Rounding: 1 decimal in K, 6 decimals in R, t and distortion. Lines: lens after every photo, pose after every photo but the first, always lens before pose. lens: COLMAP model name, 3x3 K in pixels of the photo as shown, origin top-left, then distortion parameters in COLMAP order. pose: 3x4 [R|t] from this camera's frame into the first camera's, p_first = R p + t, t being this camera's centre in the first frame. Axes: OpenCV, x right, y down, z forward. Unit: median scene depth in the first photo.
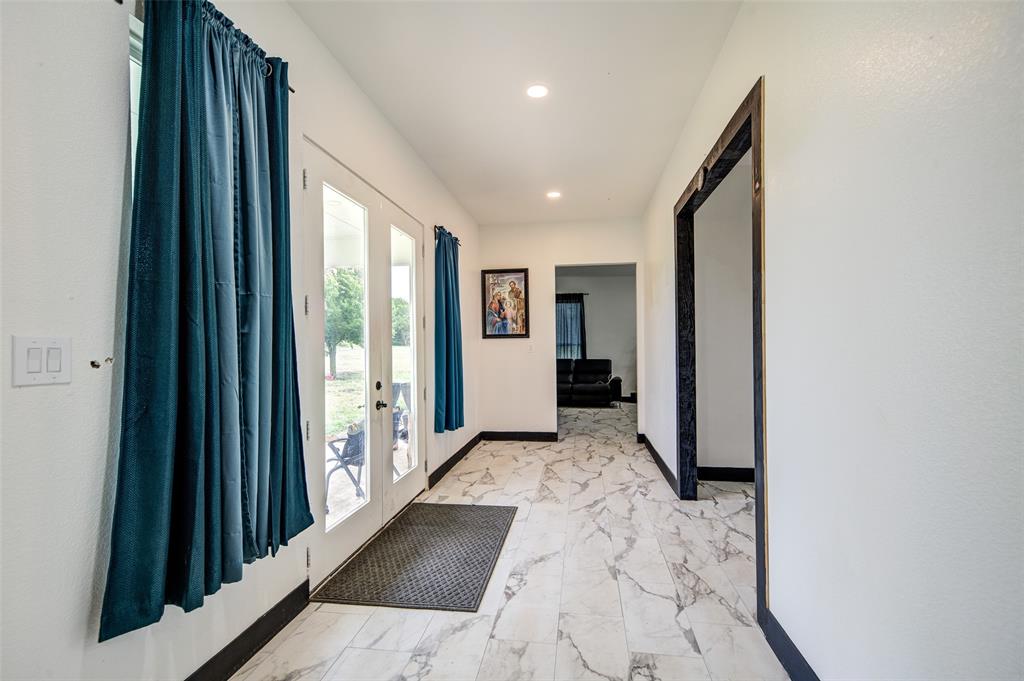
lens RADIAL K [[471.6, 0, 512.4], [0, 471.6, 343.3], [0, 0, 1]] dist [-0.000693, -0.000057]
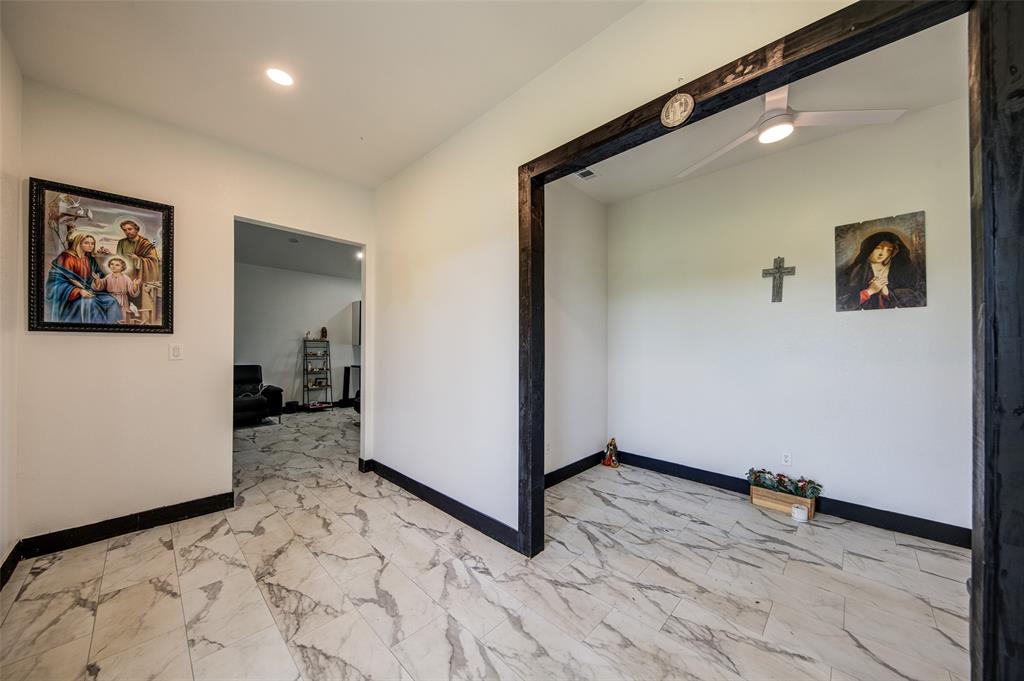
lens RADIAL K [[356.6, 0, 511.6], [0, 356.6, 342.1], [0, 0, 1]] dist [0.002500, -0.000424]
pose [[0.583434, 0.017687, 0.811968, -0.072053], [-0.005300, 0.999824, -0.017970, 0.004526], [-0.812143, 0.006180, 0.583425, 0.436622]]
